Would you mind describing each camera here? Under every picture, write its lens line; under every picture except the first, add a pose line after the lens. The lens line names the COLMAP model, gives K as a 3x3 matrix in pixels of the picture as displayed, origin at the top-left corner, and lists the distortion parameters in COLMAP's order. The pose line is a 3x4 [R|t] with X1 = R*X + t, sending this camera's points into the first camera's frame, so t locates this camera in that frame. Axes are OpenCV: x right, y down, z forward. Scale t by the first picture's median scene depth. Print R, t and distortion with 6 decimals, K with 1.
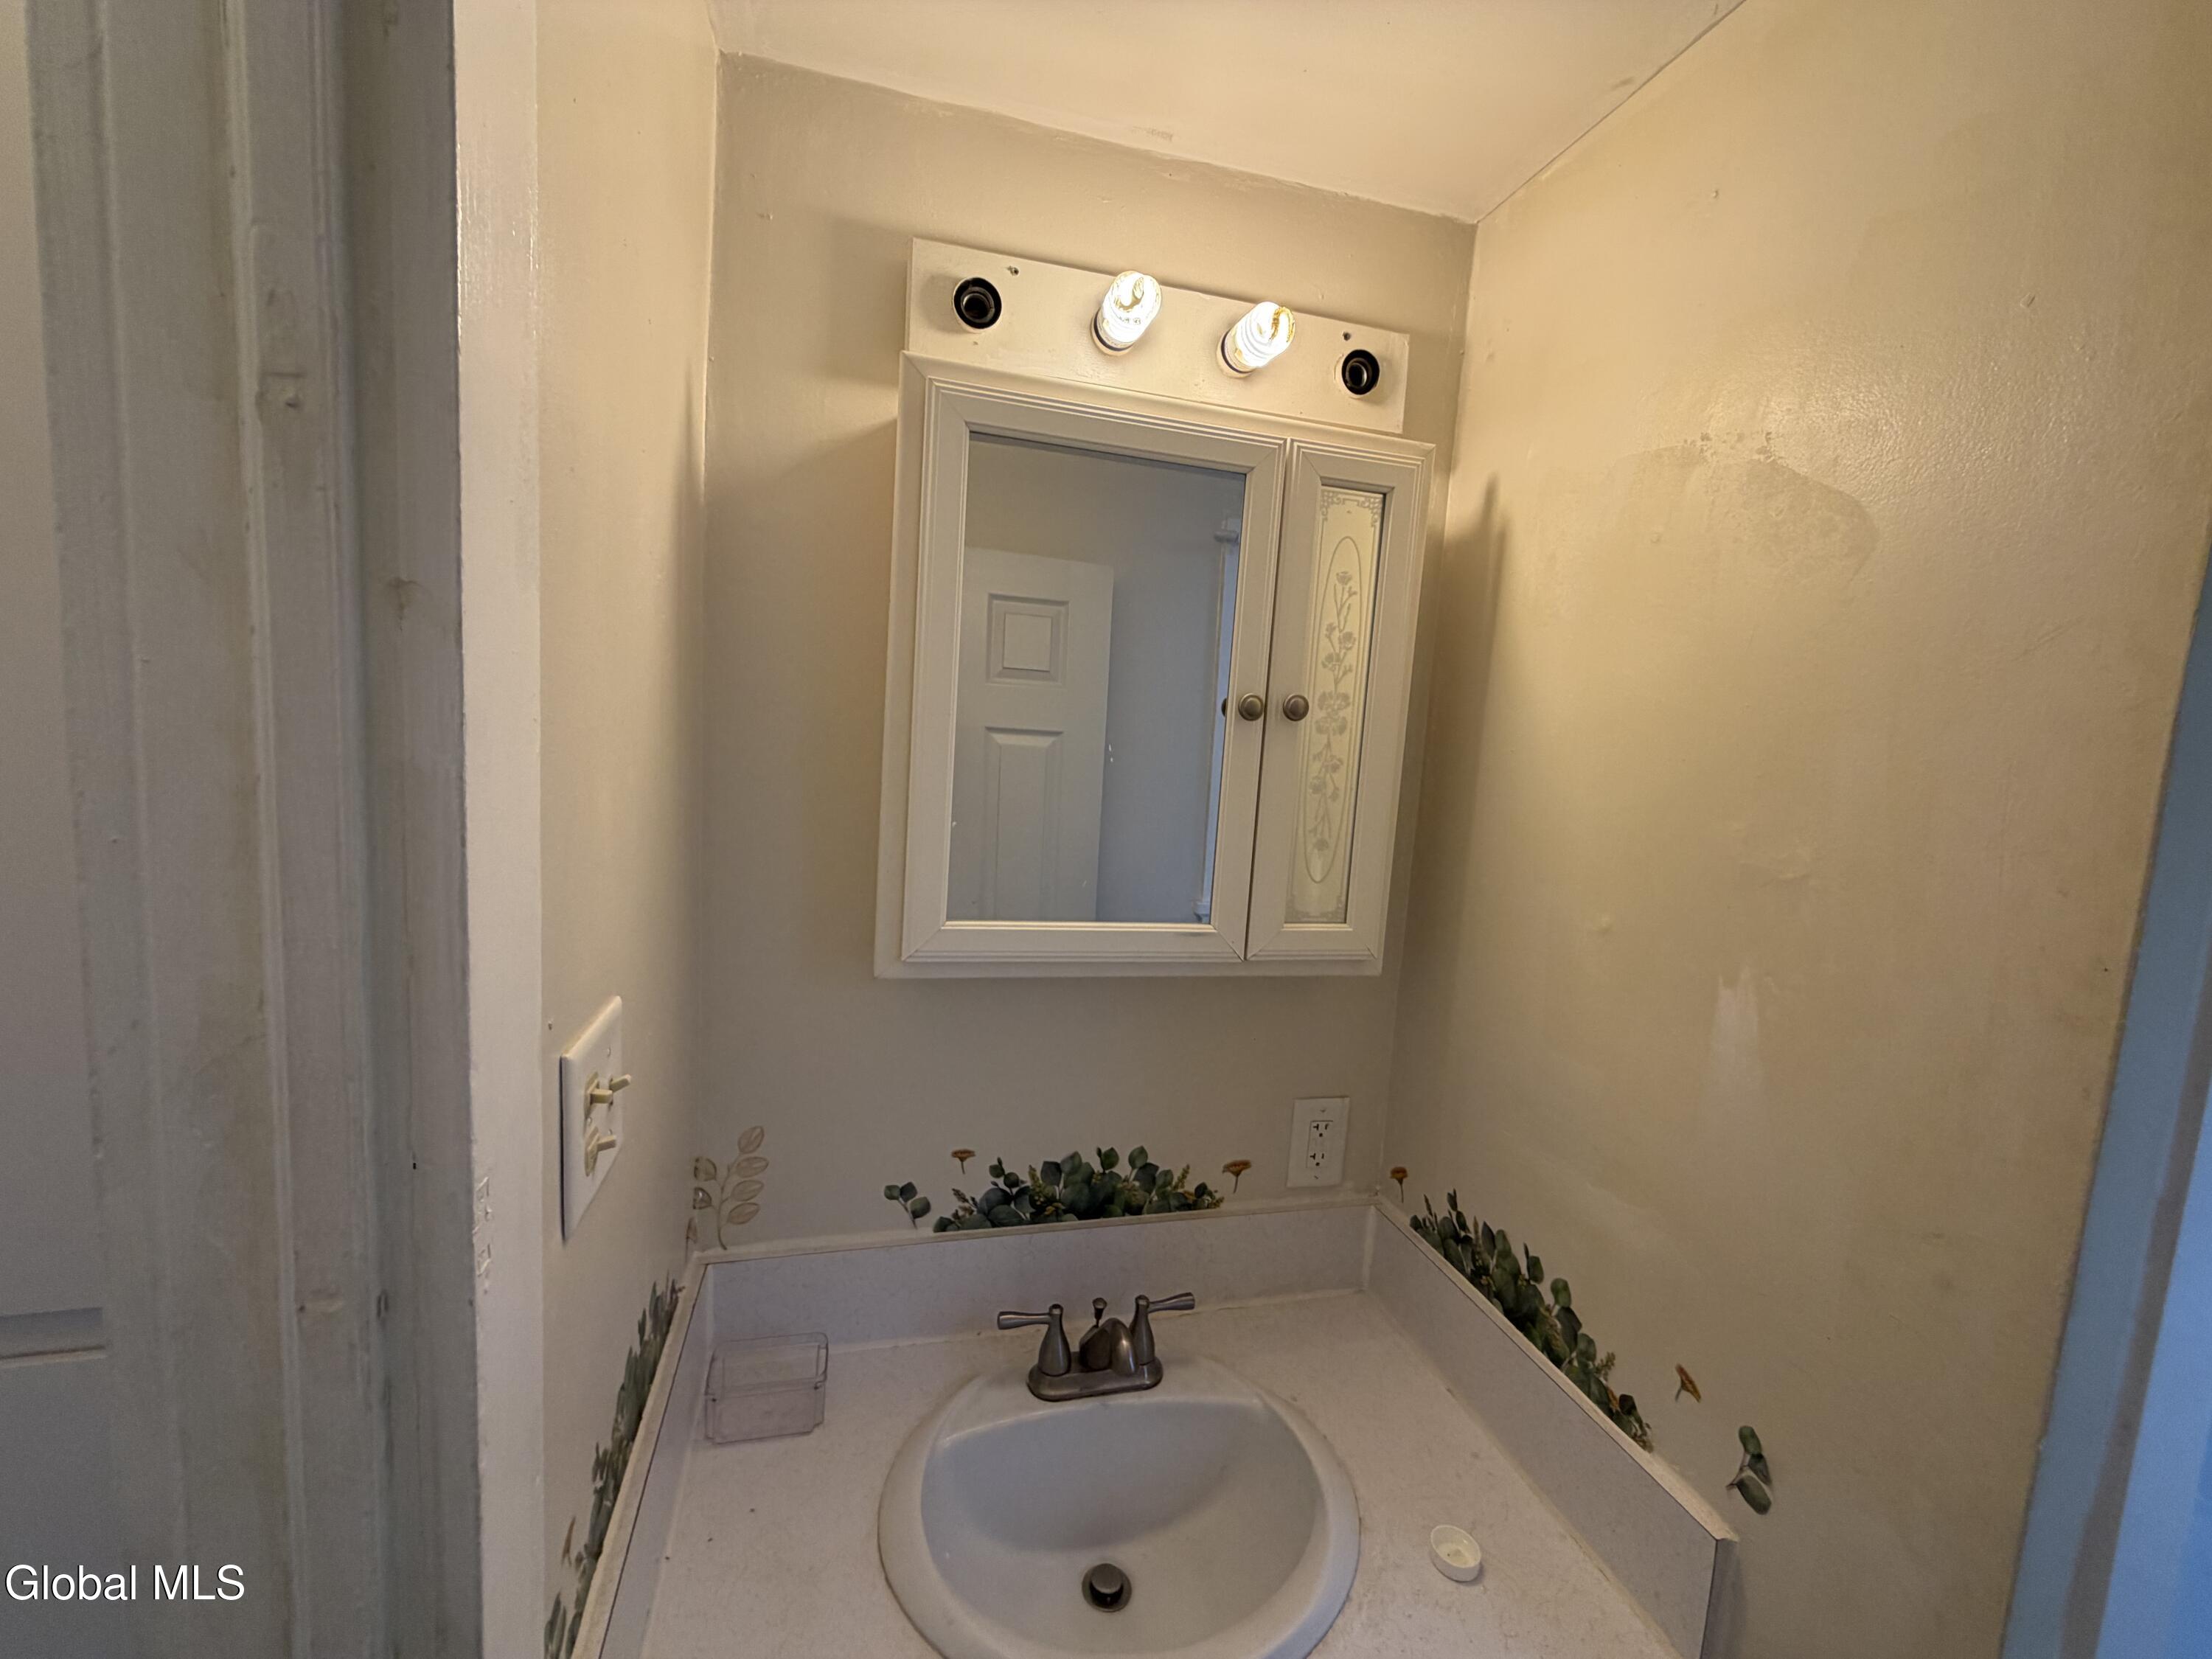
lens RADIAL K [[879.8, 0, 1101.4], [0, 879.8, 826.5], [0, 0, 1]] dist [-0.000876, -0.000439]
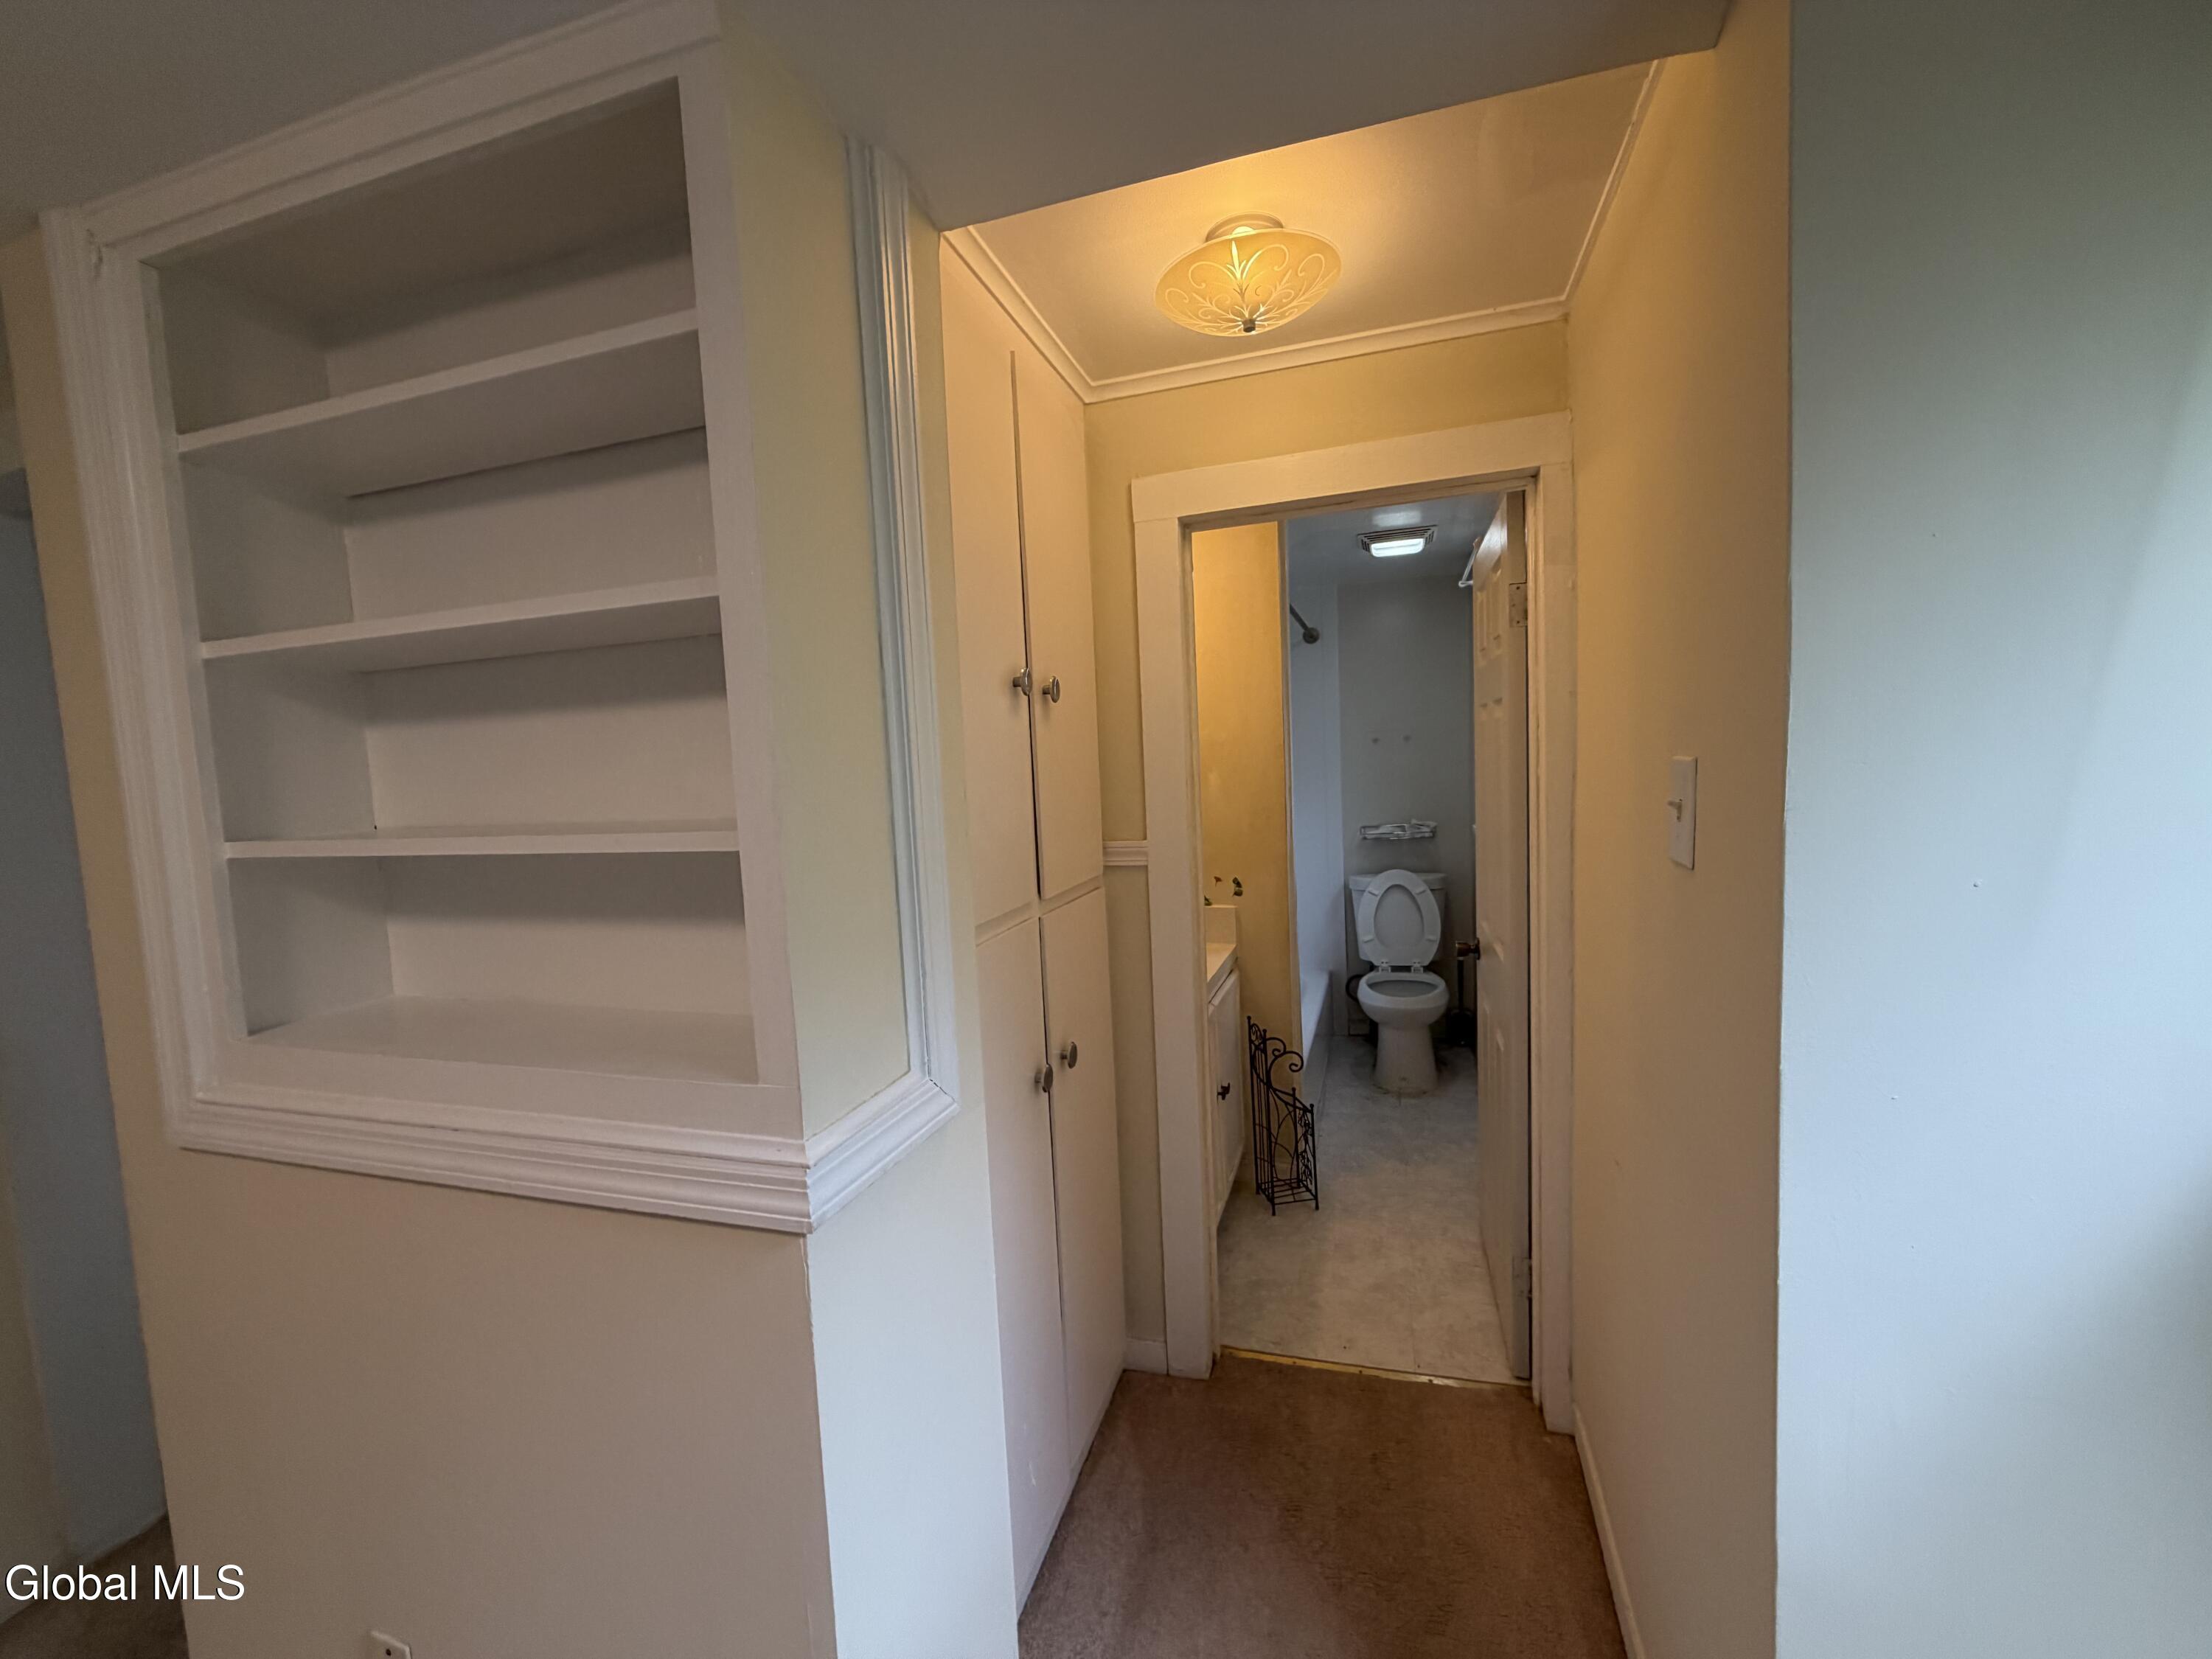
lens RADIAL K [[887.2, 0, 1106.0], [0, 887.2, 829.5], [0, 0, 1]] dist [-0.001513, -0.000051]
pose [[0.530868, -0.151095, 0.833876, -2.087805], [0.164845, 0.983594, 0.073278, 0.046928], [-0.831267, 0.098560, 0.547066, -0.541716]]
